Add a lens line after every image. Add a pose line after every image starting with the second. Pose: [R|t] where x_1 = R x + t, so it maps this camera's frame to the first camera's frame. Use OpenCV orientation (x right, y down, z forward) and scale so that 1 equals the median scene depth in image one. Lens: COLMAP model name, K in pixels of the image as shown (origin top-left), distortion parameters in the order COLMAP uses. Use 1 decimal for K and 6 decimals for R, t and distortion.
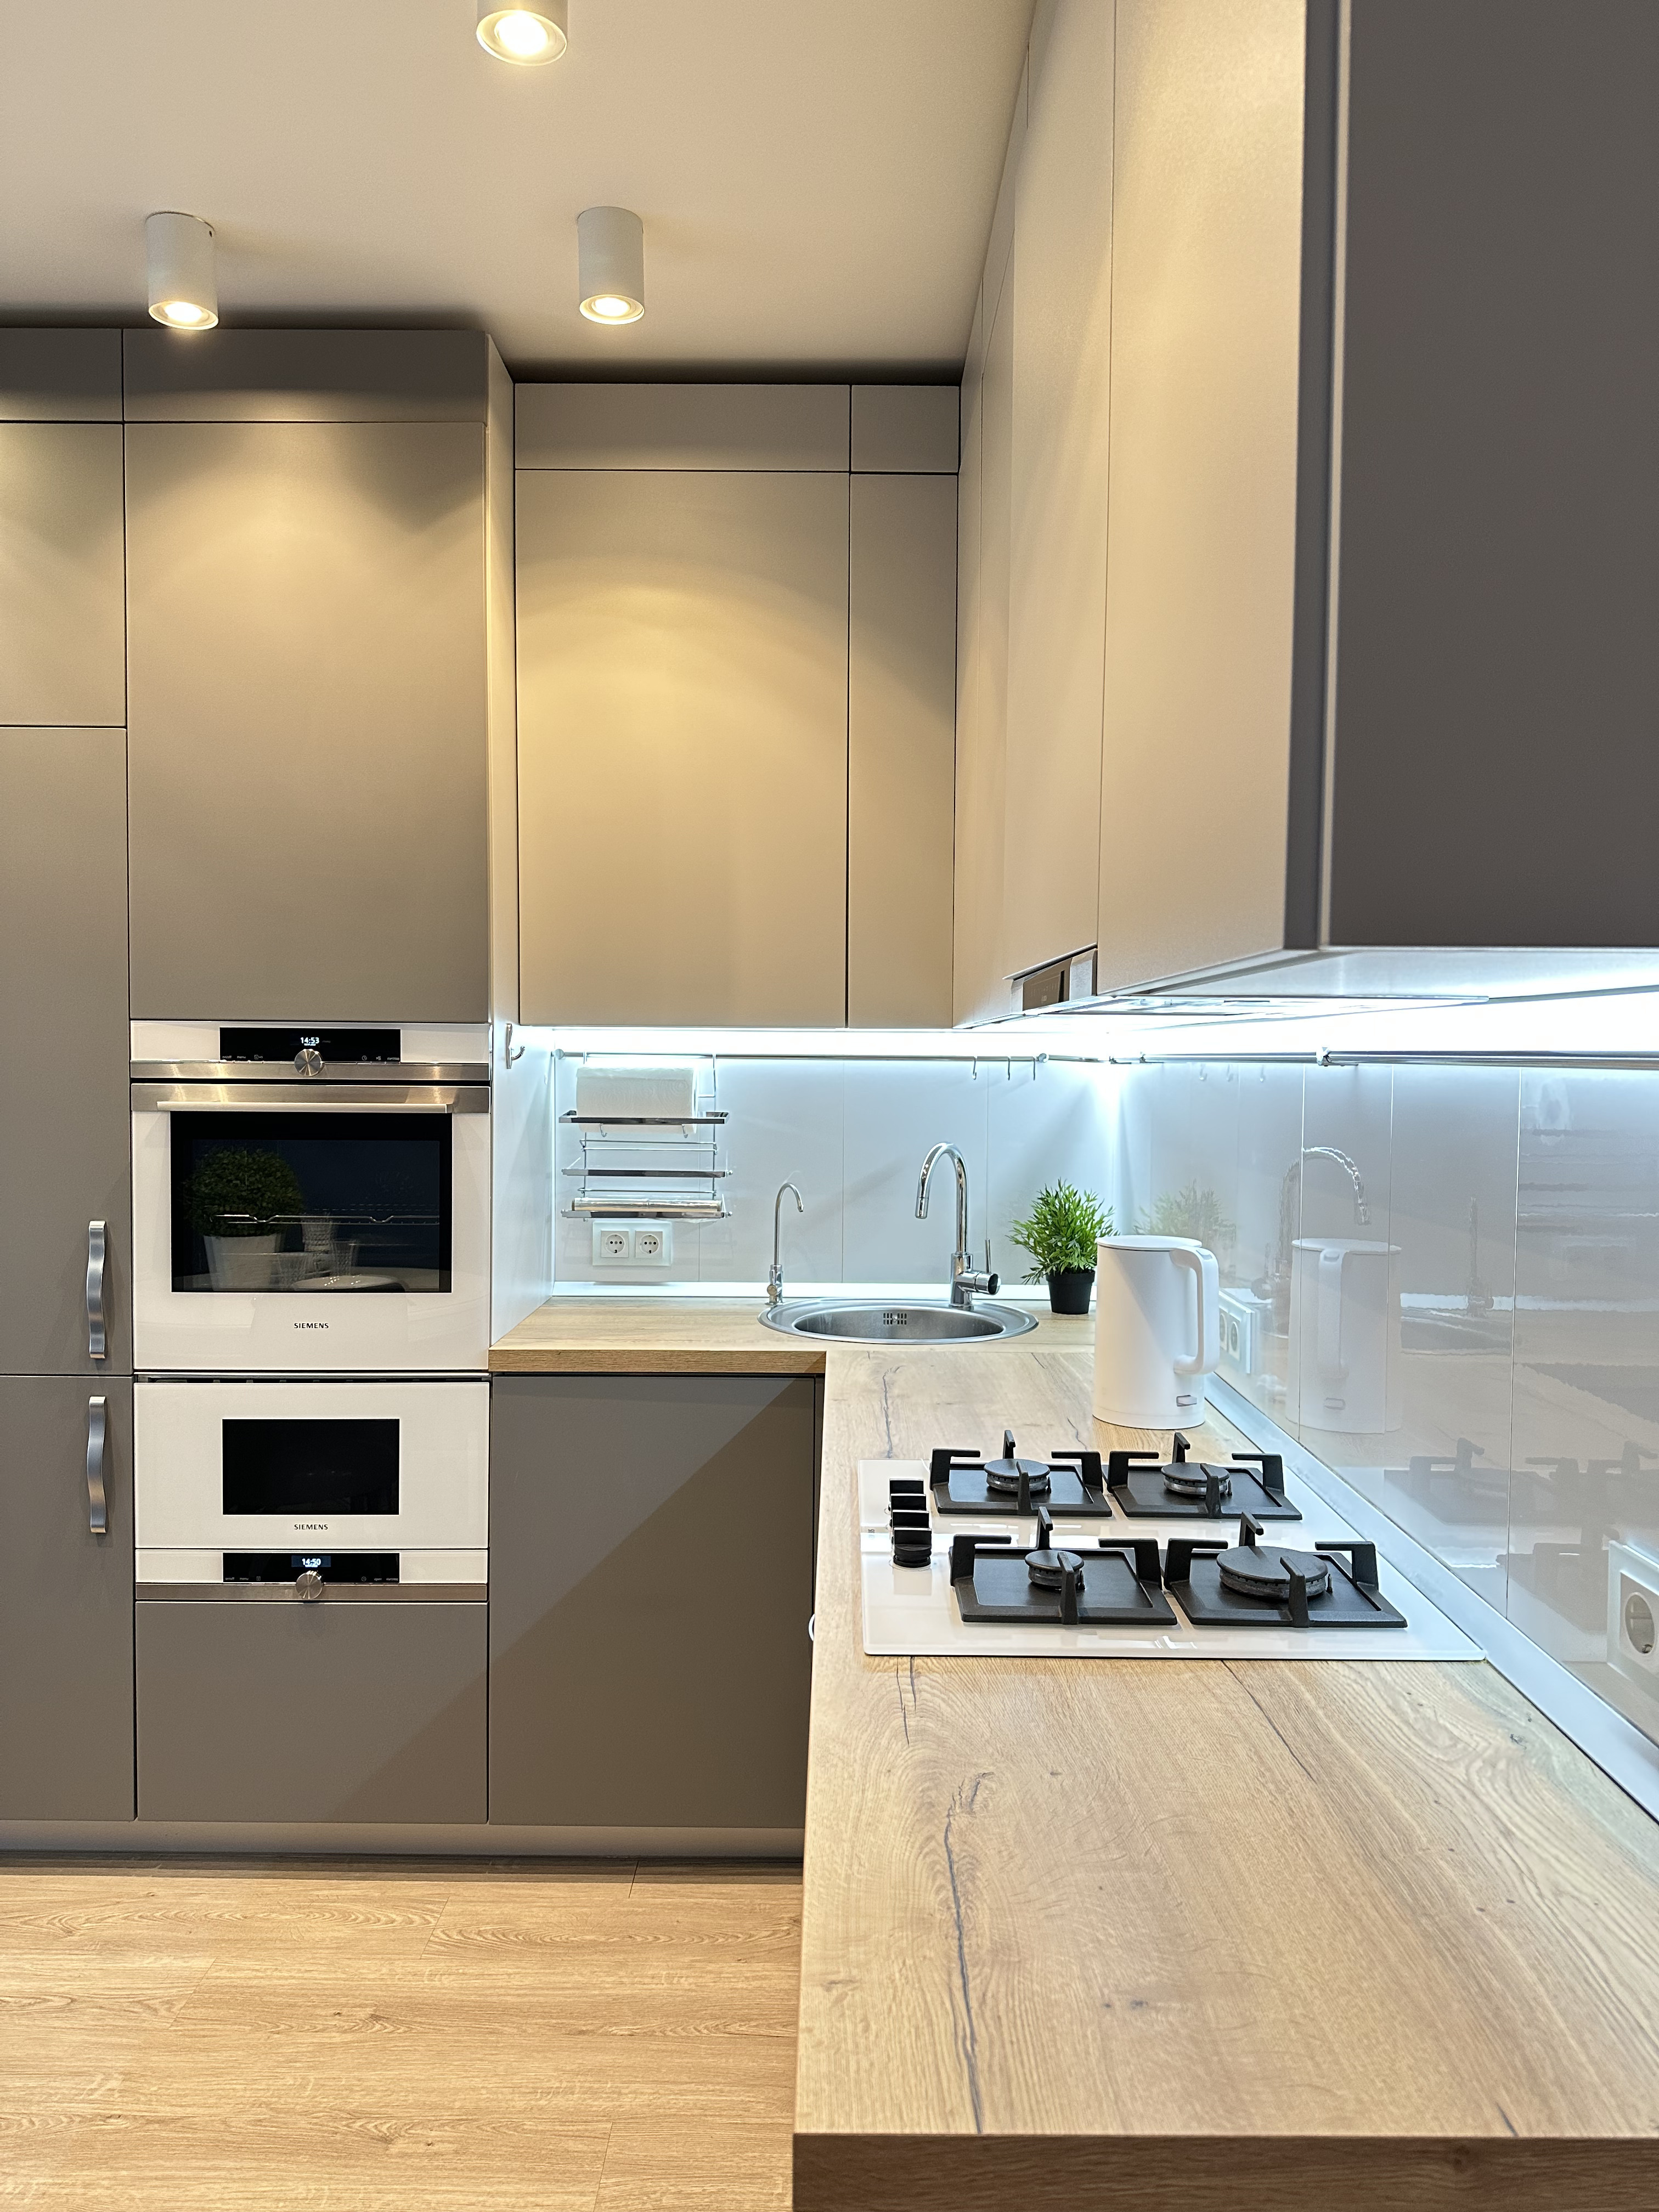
lens RADIAL K [[1574.4, 0, 832.6], [0, 1574.4, 1105.7], [0, 0, 1]] dist [0.035348, -0.032671]
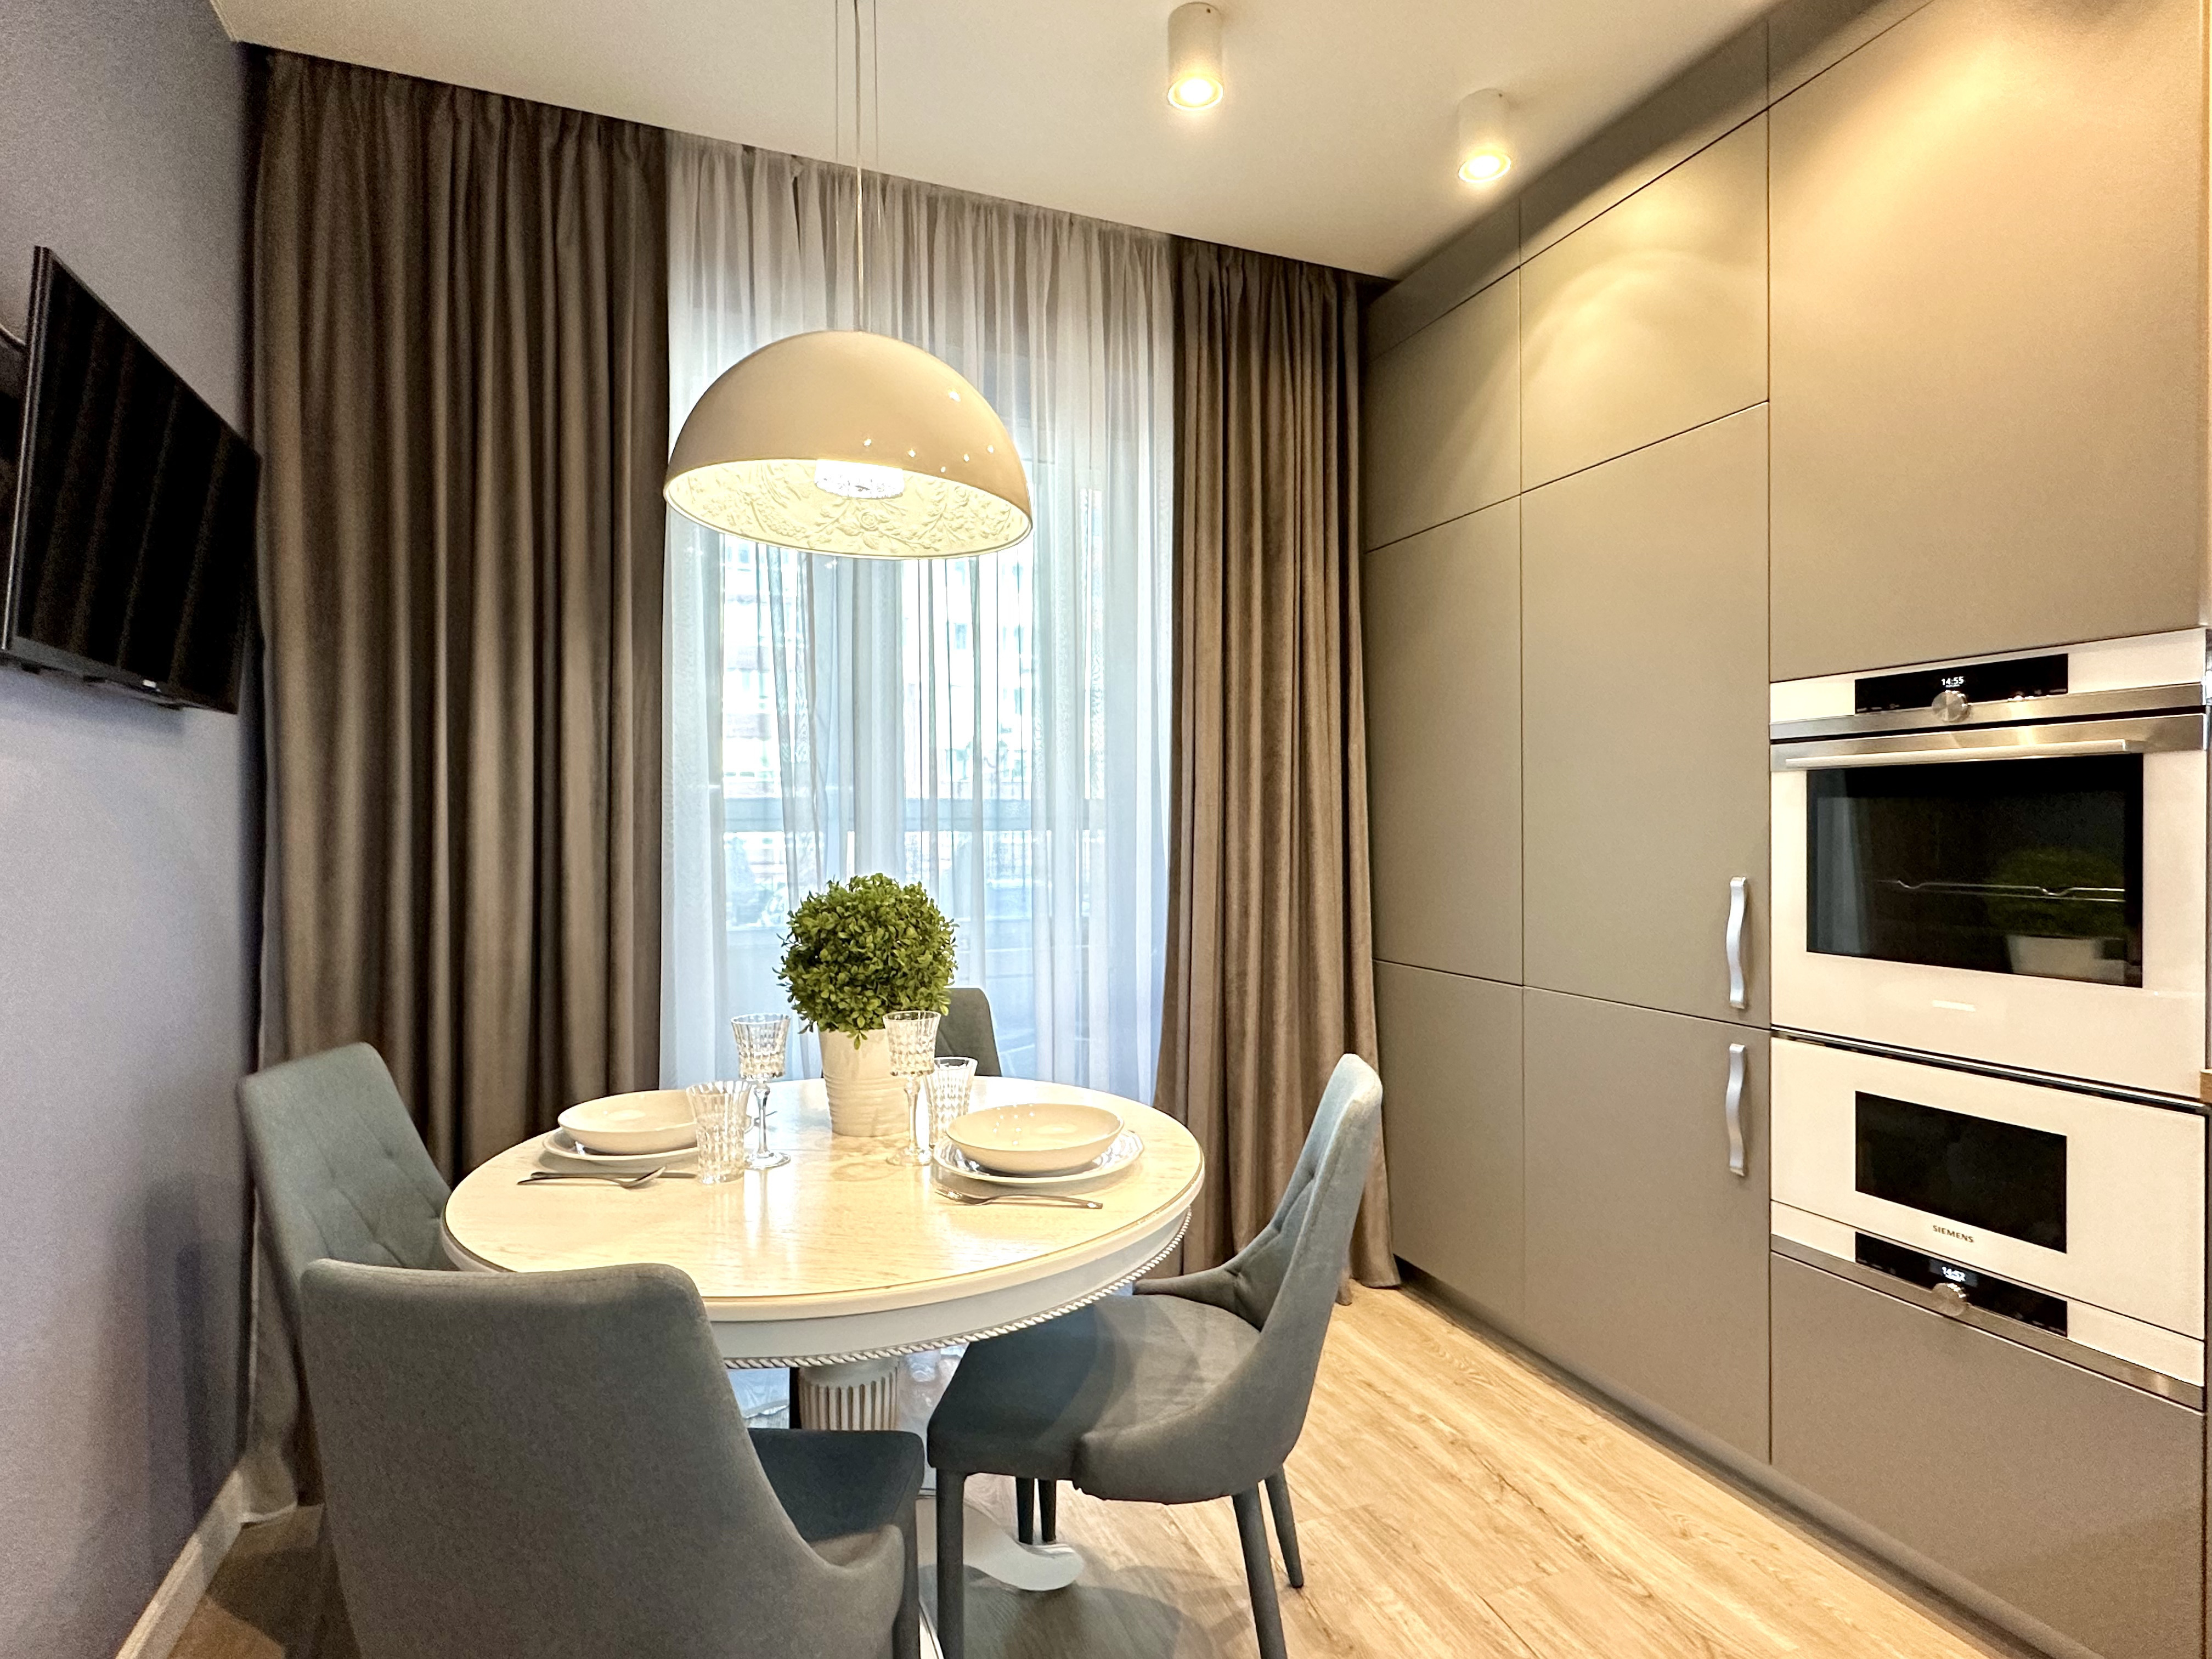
lens RADIAL K [[1161.7, 0, 1094.2], [0, 1161.7, 835.5], [0, 0, 1]] dist [-0.019205, 0.012770]
pose [[0.380354, 0.002714, -0.924837, 0.082524], [-0.021946, 0.999741, -0.006091, 0.058854], [0.924581, 0.022613, 0.380315, 0.309836]]
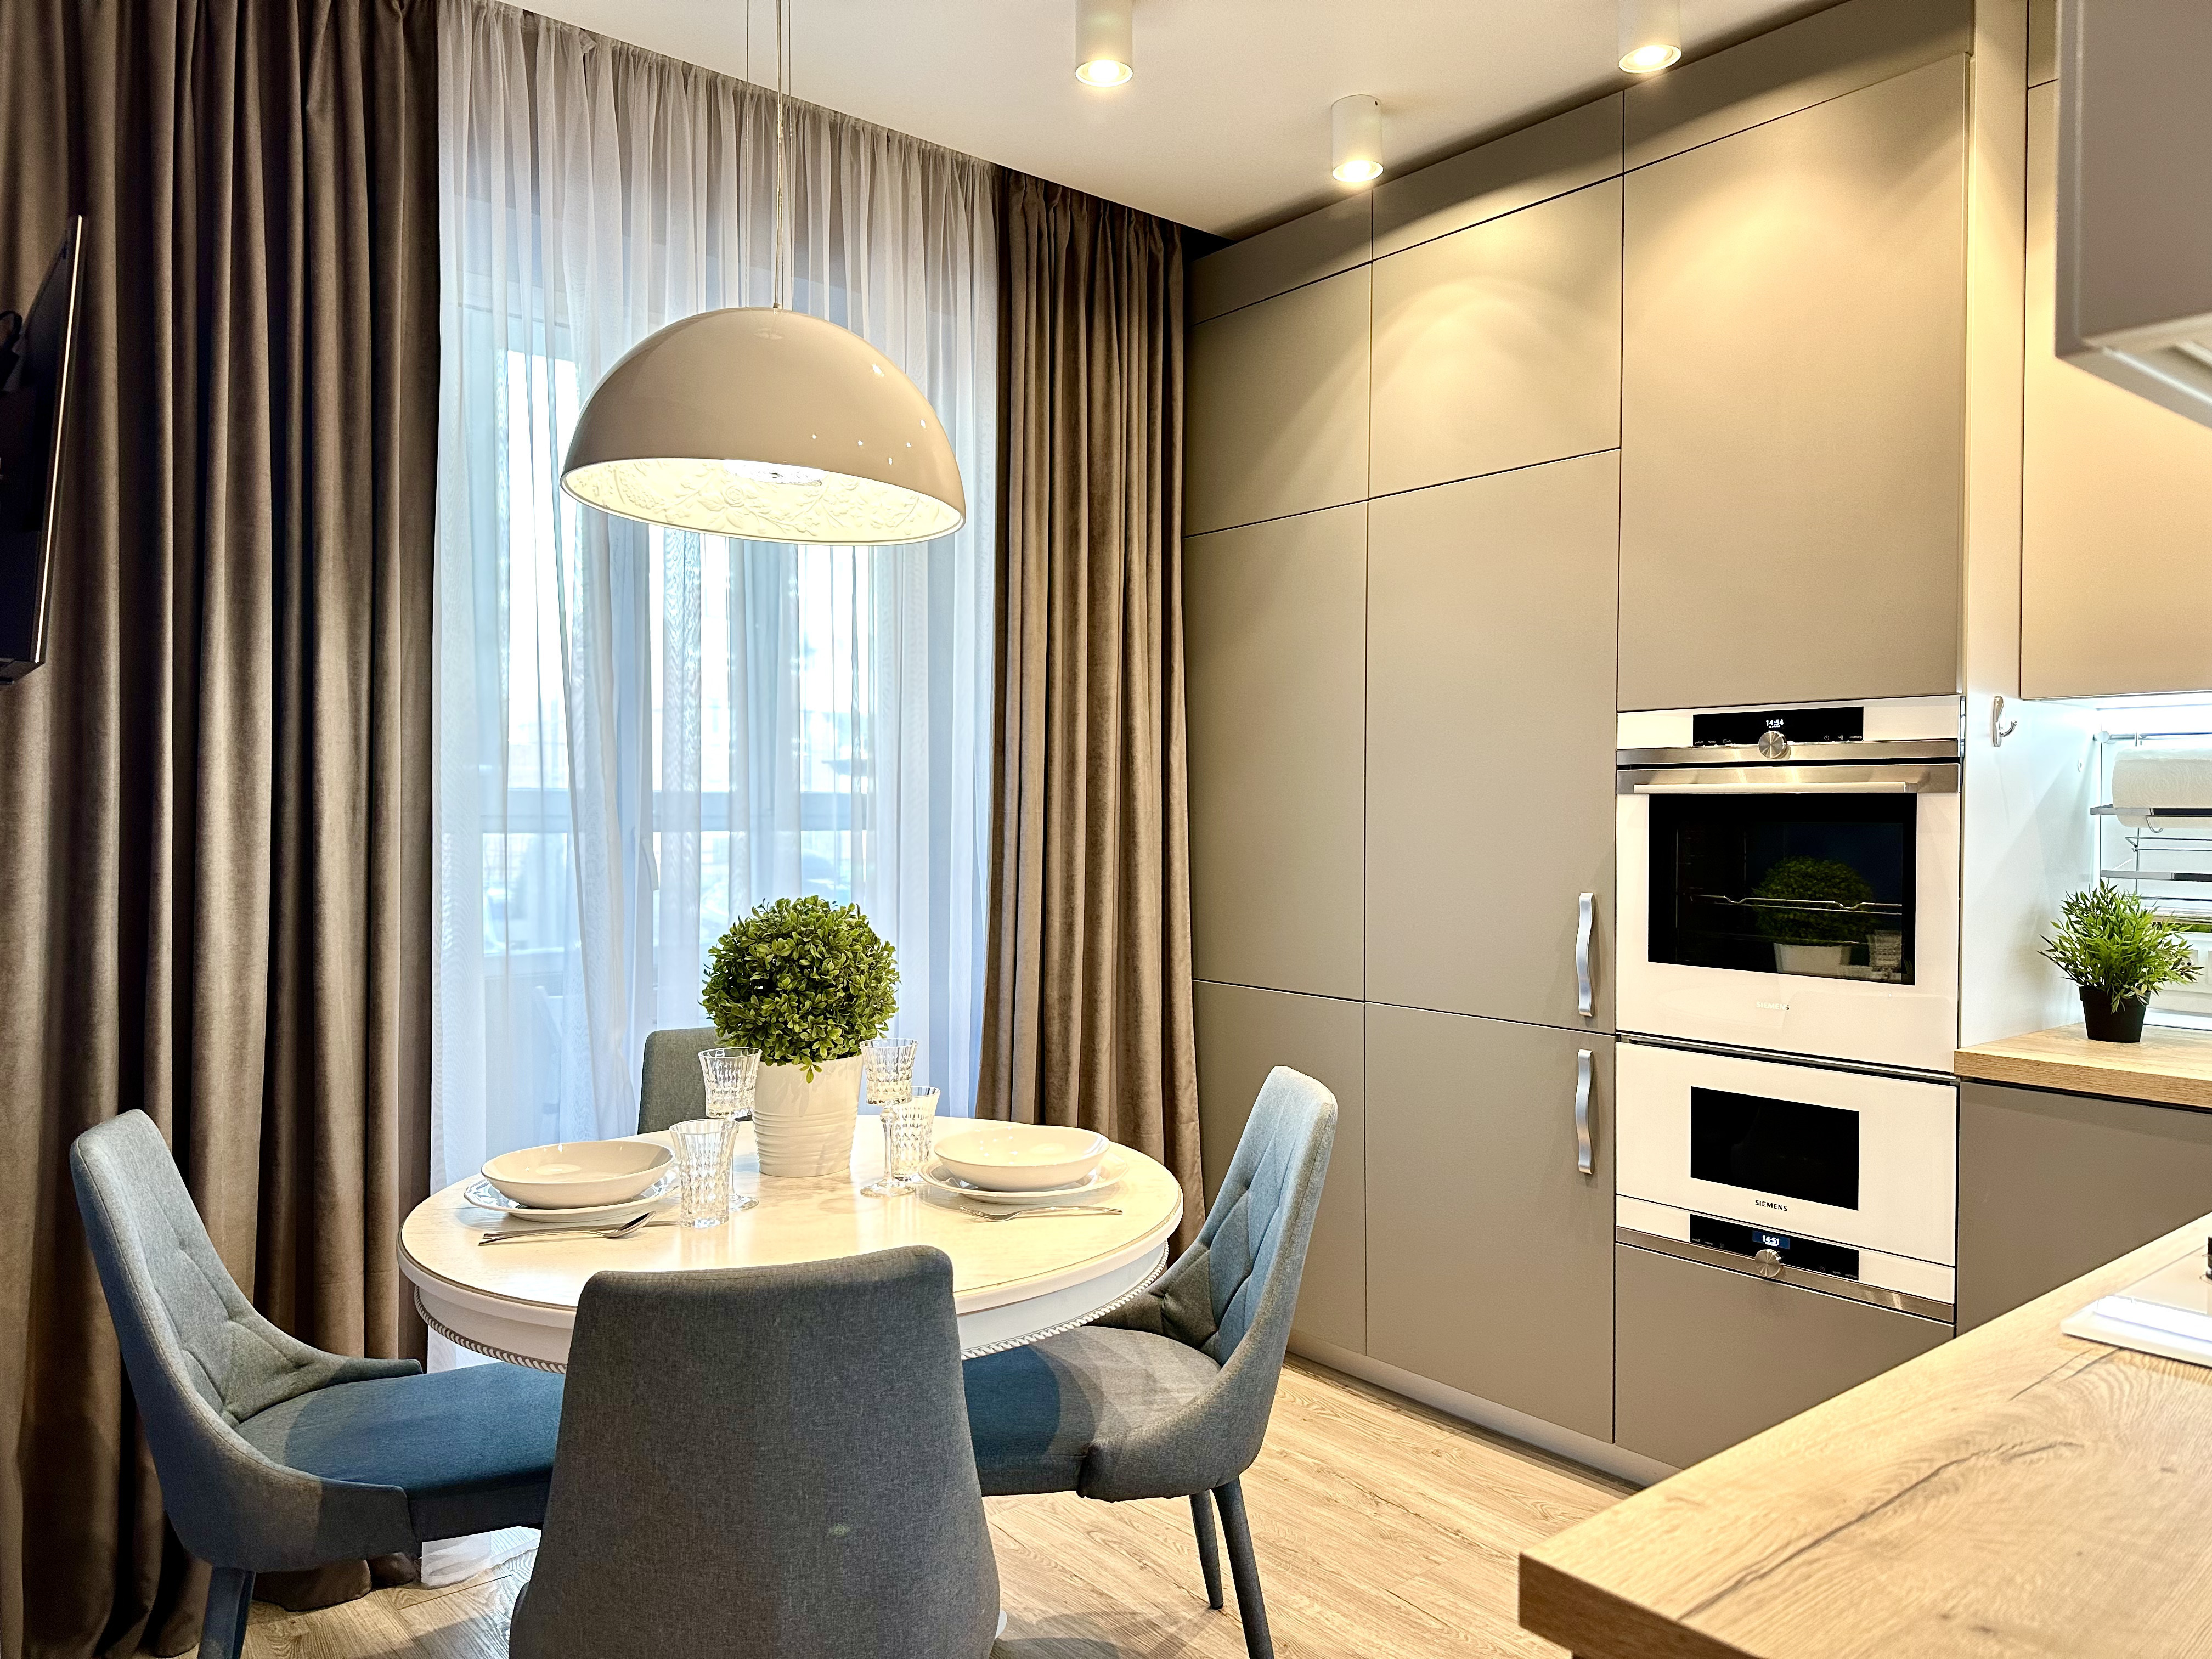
lens RADIAL K [[1574.4, 0, 1108.5], [0, 1574.4, 828.0], [0, 0, 1]] dist [0.035348, -0.032671]
pose [[0.643675, 0.008176, -0.765255, 0.170132], [-0.025490, 0.999617, -0.010760, 0.047590], [0.764874, 0.026433, 0.643637, 0.021312]]
